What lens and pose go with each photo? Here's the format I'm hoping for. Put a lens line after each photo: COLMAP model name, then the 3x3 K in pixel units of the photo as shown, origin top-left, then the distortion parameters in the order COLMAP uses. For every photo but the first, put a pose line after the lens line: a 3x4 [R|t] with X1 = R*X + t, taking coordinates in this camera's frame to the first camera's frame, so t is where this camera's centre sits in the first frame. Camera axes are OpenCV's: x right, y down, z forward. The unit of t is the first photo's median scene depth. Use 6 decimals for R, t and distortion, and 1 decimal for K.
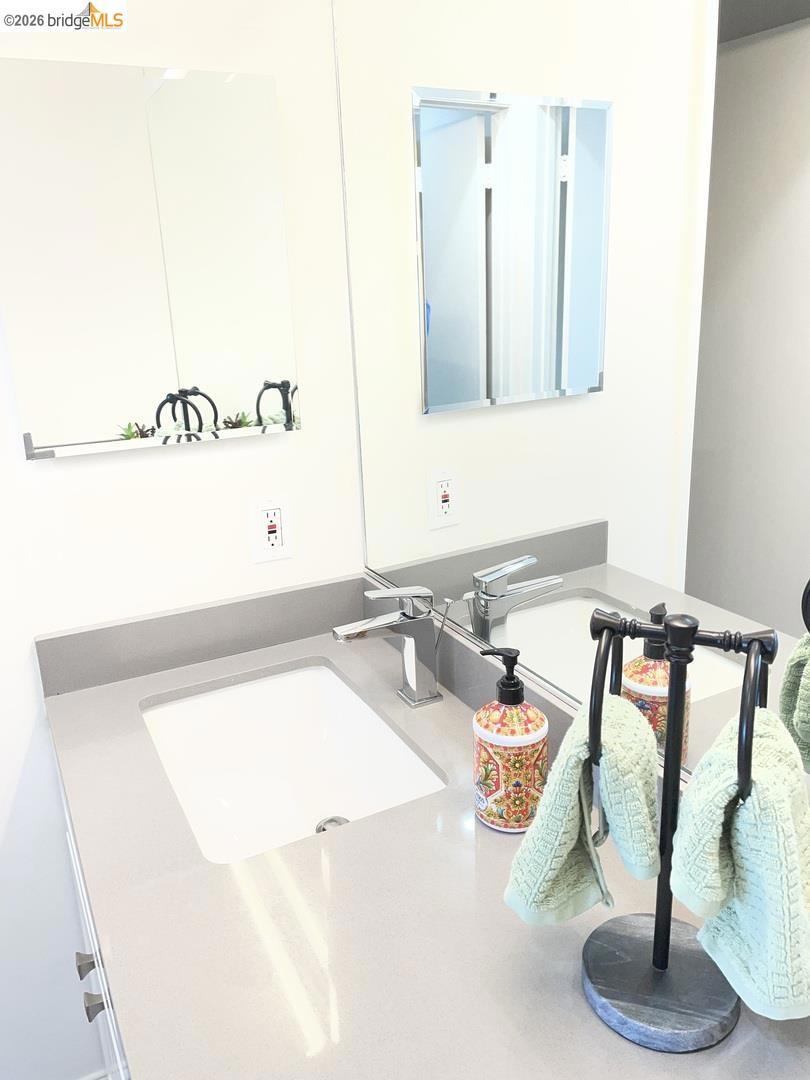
lens RADIAL K [[815.5, 0, 406.0], [0, 815.5, 531.0], [0, 0, 1]] dist [0.089396, -0.116075]
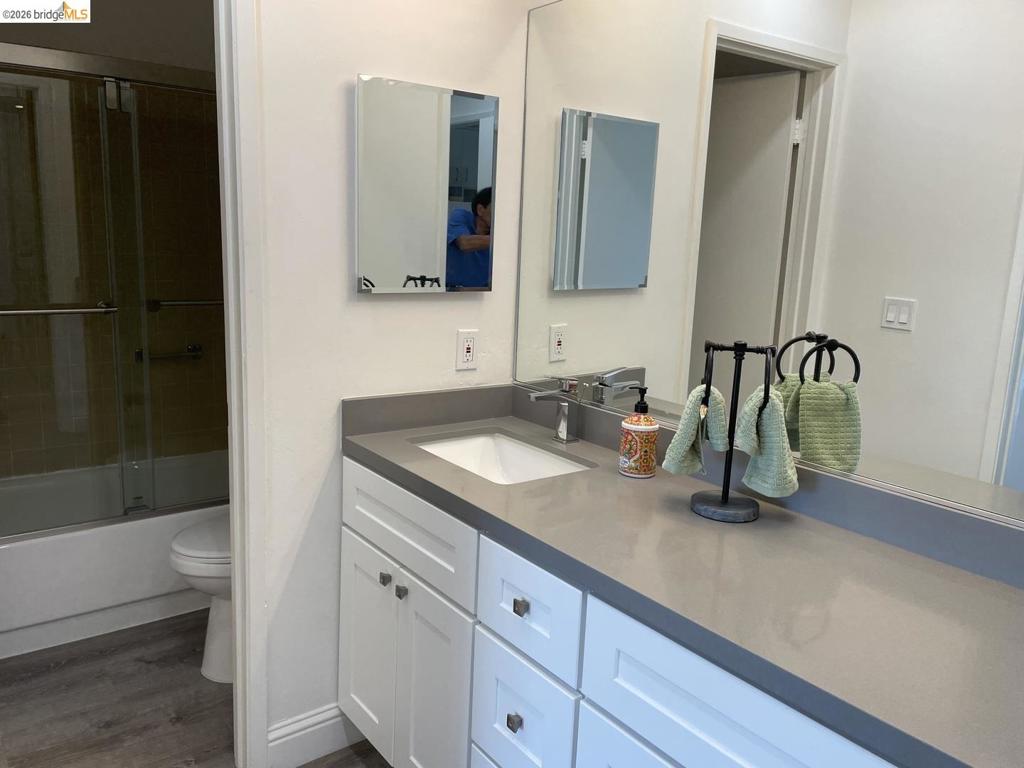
lens RADIAL K [[773.2, 0, 489.6], [0, 773.2, 382.5], [0, 0, 1]] dist [0.089396, -0.116075]
pose [[0.987153, 0.042629, 0.153985, -0.555498], [-0.026989, 0.994391, -0.102266, 0.344237], [-0.157481, 0.096796, 0.982767, -0.863713]]
